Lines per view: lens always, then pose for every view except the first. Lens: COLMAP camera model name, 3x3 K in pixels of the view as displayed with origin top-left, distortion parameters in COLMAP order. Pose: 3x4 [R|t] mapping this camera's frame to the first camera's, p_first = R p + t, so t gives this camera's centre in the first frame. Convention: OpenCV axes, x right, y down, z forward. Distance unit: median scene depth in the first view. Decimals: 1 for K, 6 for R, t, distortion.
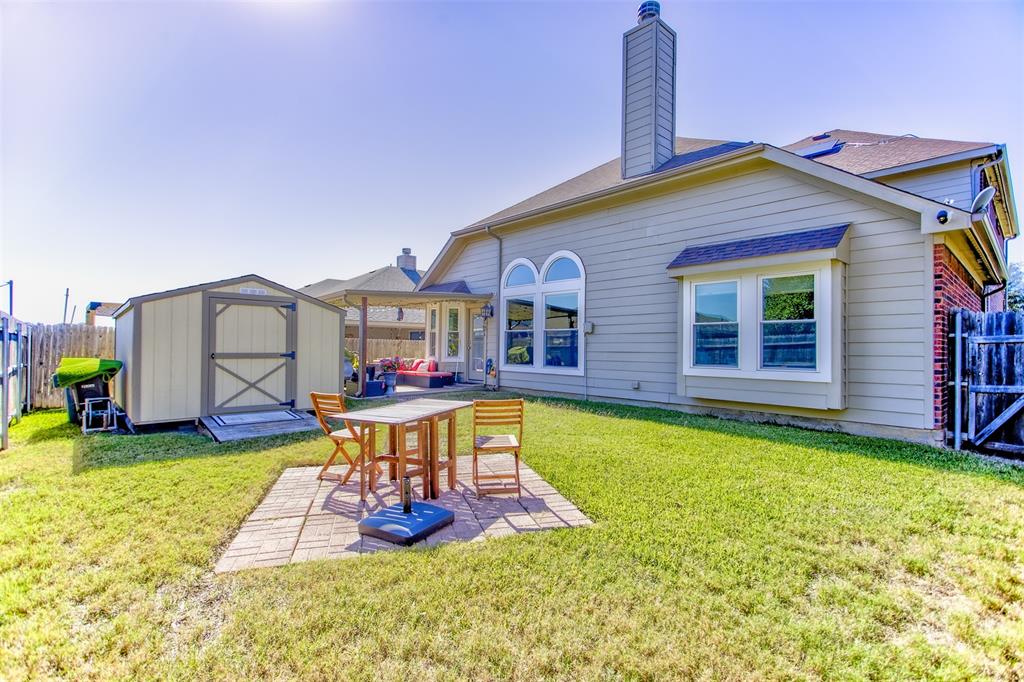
lens RADIAL K [[494.0, 0, 513.2], [0, 494.0, 343.4], [0, 0, 1]] dist [-0.001686, -0.000327]
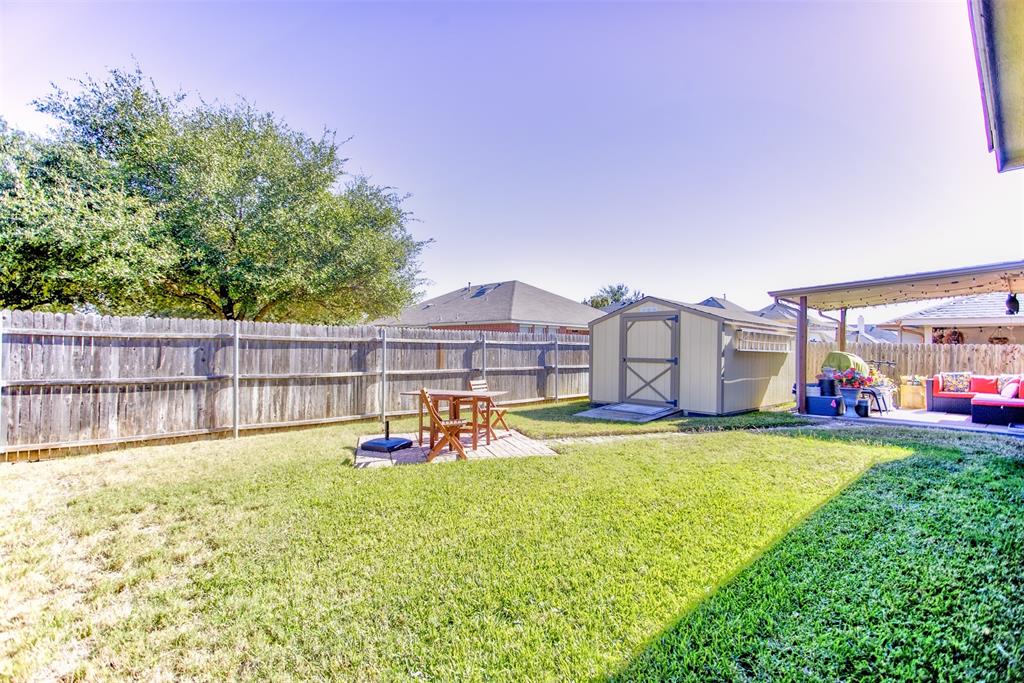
lens RADIAL K [[494.0, 0, 513.9], [0, 494.0, 345.9], [0, 0, 1]] dist [-0.001686, -0.000327]
pose [[0.025459, -0.012735, -0.999595, 0.696937], [-0.003355, 0.999912, -0.012825, 0.004966], [0.999670, 0.003680, 0.025414, 0.601187]]
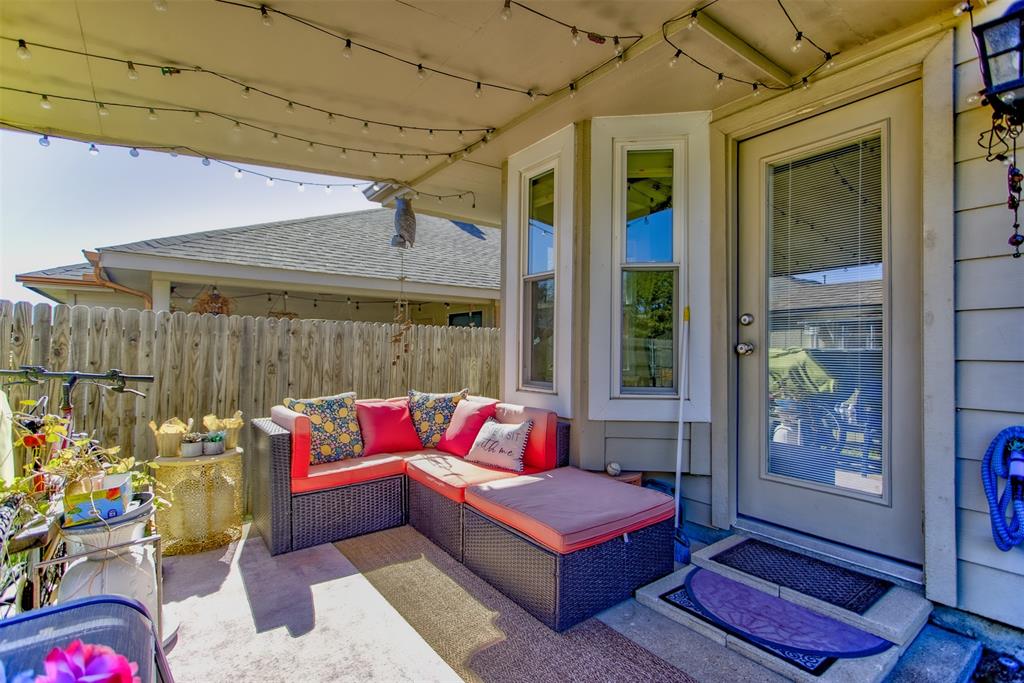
lens RADIAL K [[494.0, 0, 515.6], [0, 494.0, 339.9], [0, 0, 1]] dist [-0.001686, -0.000327]
pose [[0.995108, -0.005704, -0.098624, -0.253784], [0.004468, 0.999909, -0.012758, 0.012510], [0.098688, 0.012255, 0.995043, 1.309566]]
